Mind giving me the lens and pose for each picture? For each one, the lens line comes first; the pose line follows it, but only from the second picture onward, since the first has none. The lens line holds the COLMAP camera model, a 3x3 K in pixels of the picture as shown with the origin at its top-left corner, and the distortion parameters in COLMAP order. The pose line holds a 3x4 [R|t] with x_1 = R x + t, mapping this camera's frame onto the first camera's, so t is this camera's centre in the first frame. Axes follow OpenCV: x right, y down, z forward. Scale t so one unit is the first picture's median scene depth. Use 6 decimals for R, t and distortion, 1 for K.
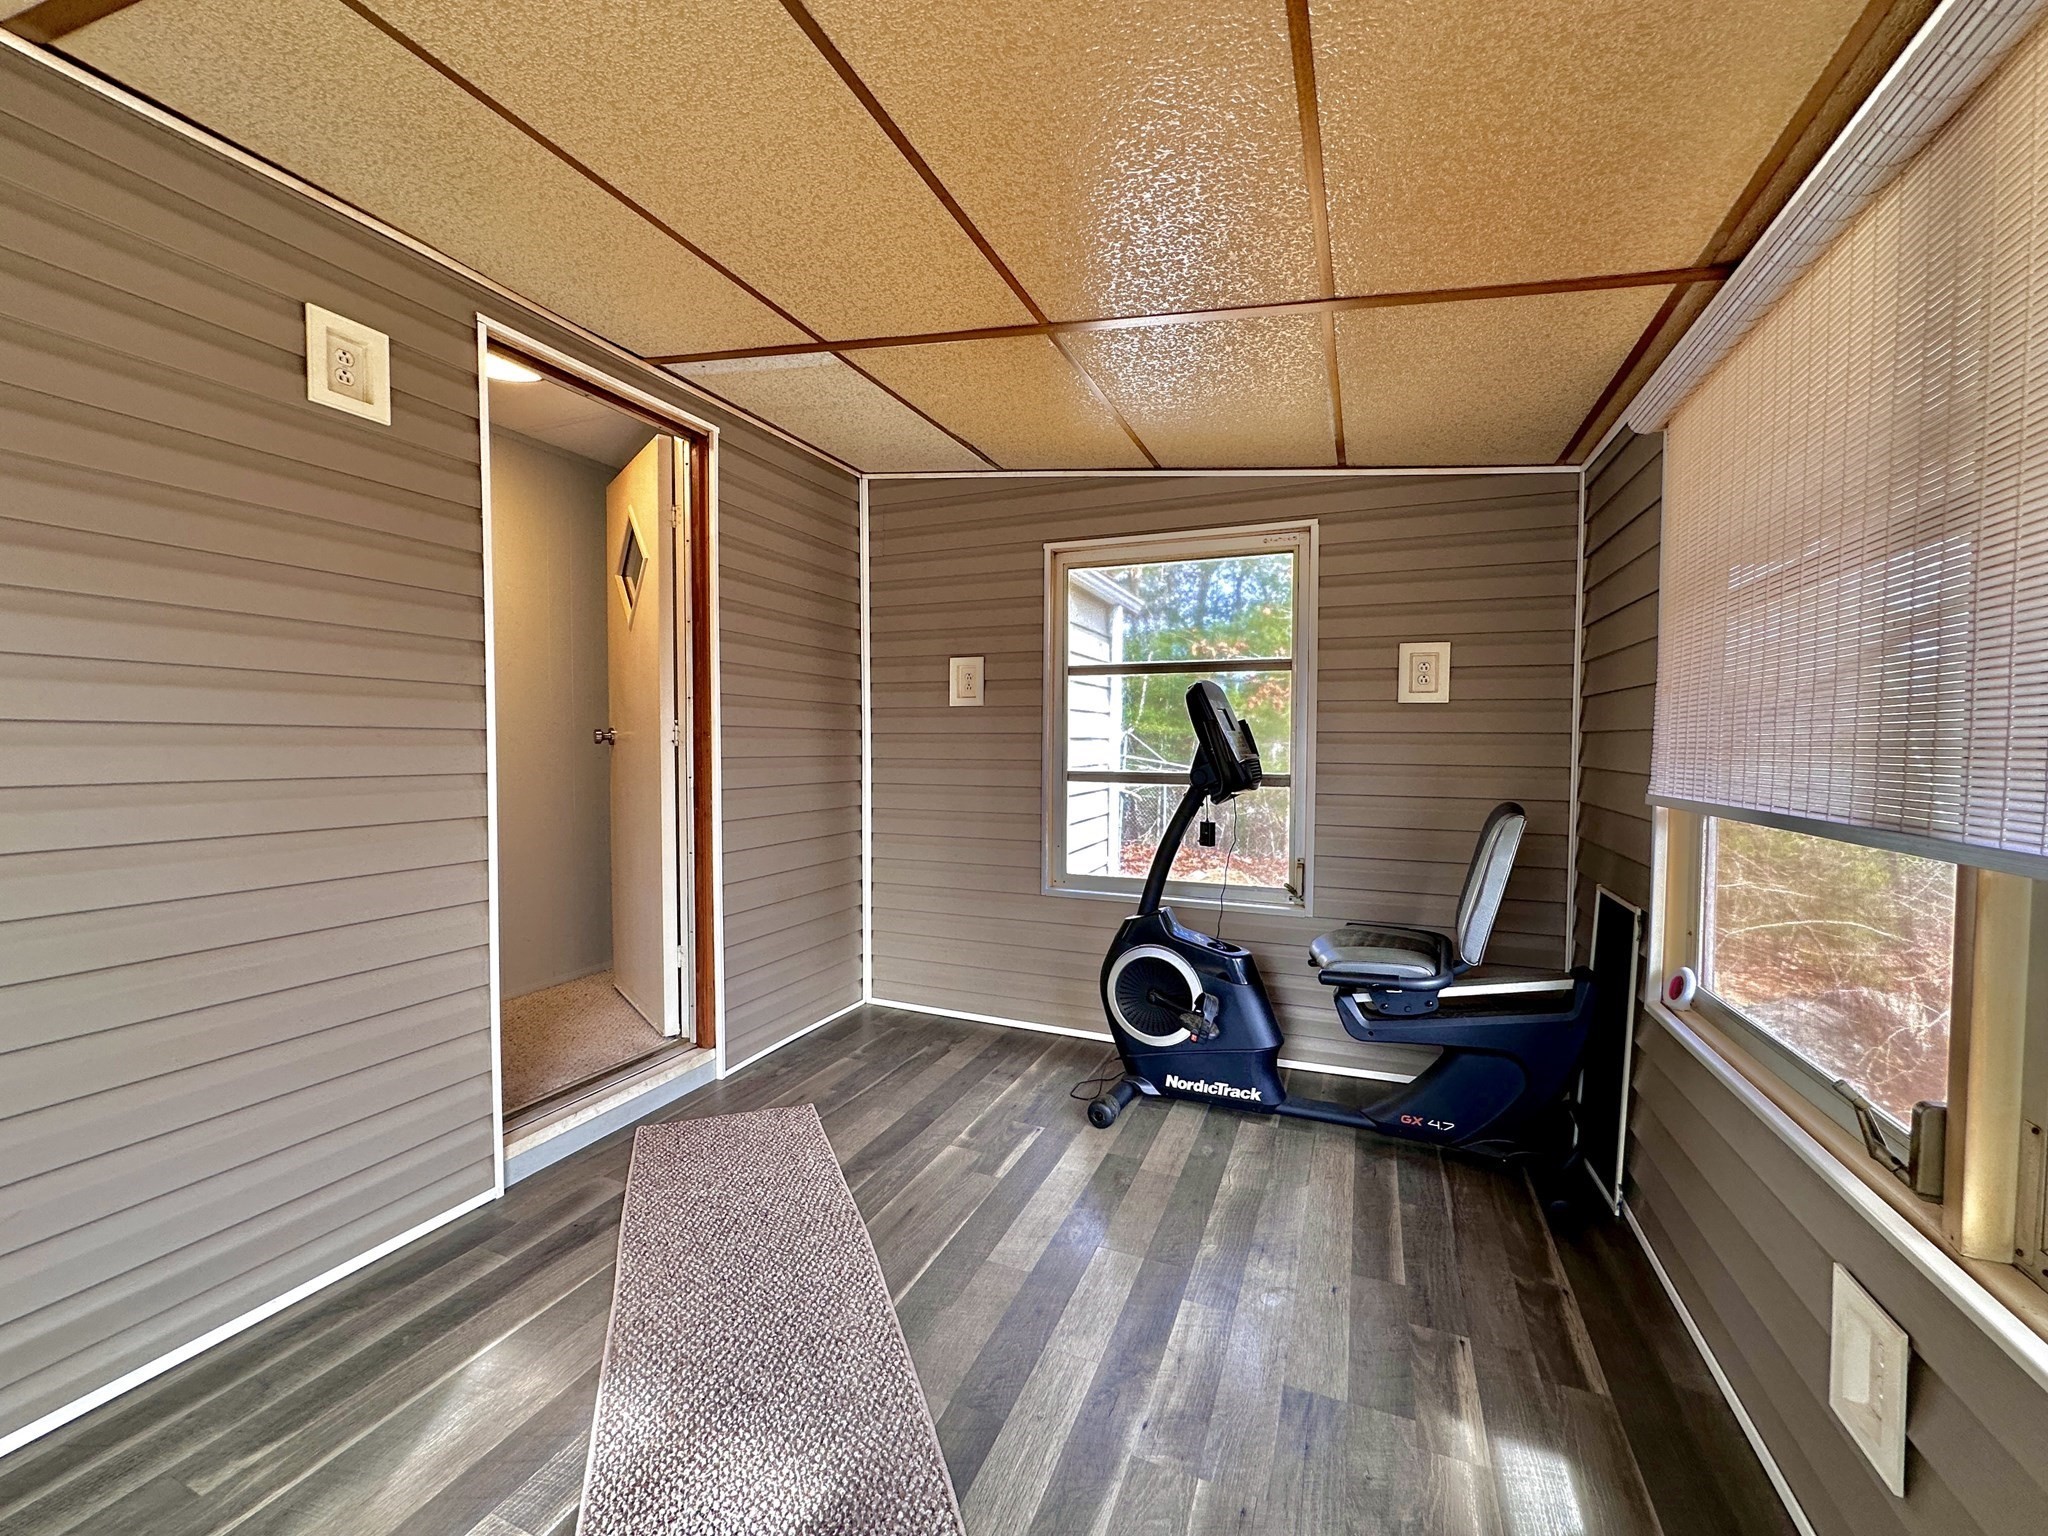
lens RADIAL K [[821.7, 0, 1023.6], [0, 821.7, 769.6], [0, 0, 1]] dist [-0.000302, 0.000553]
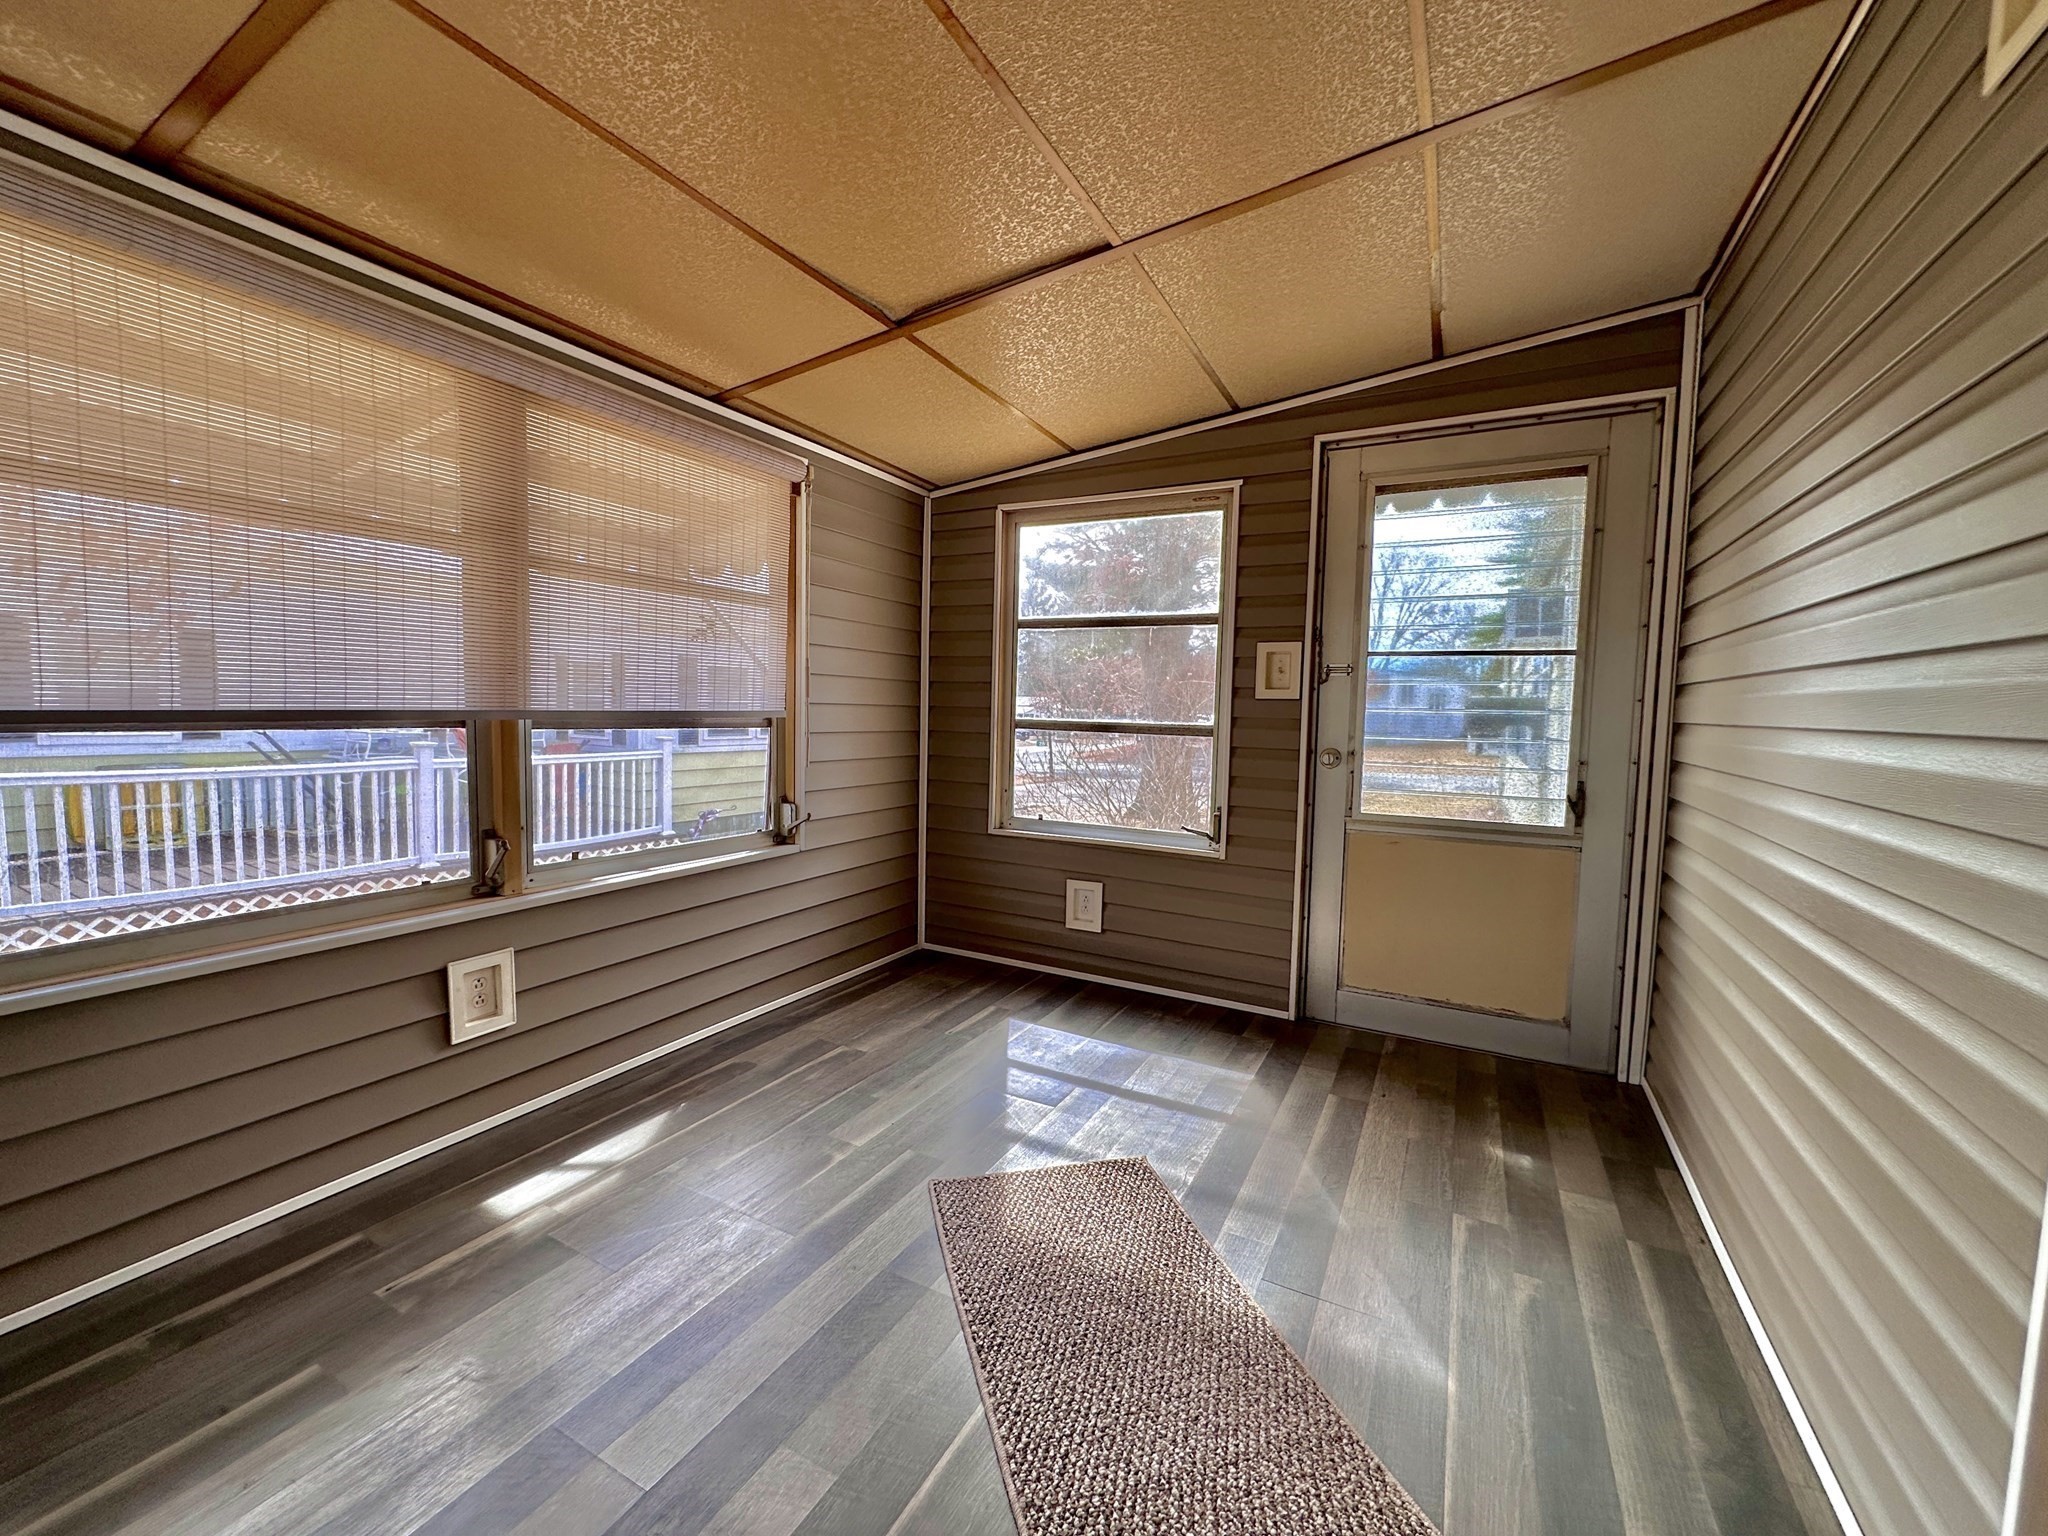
lens RADIAL K [[821.7, 0, 1025.2], [0, 821.7, 765.5], [0, 0, 1]] dist [-0.000302, 0.000553]
pose [[-0.994042, -0.034948, 0.103241, -0.279927], [-0.023657, 0.993801, 0.108626, -0.022062], [-0.106397, 0.105537, -0.988707, 1.864194]]
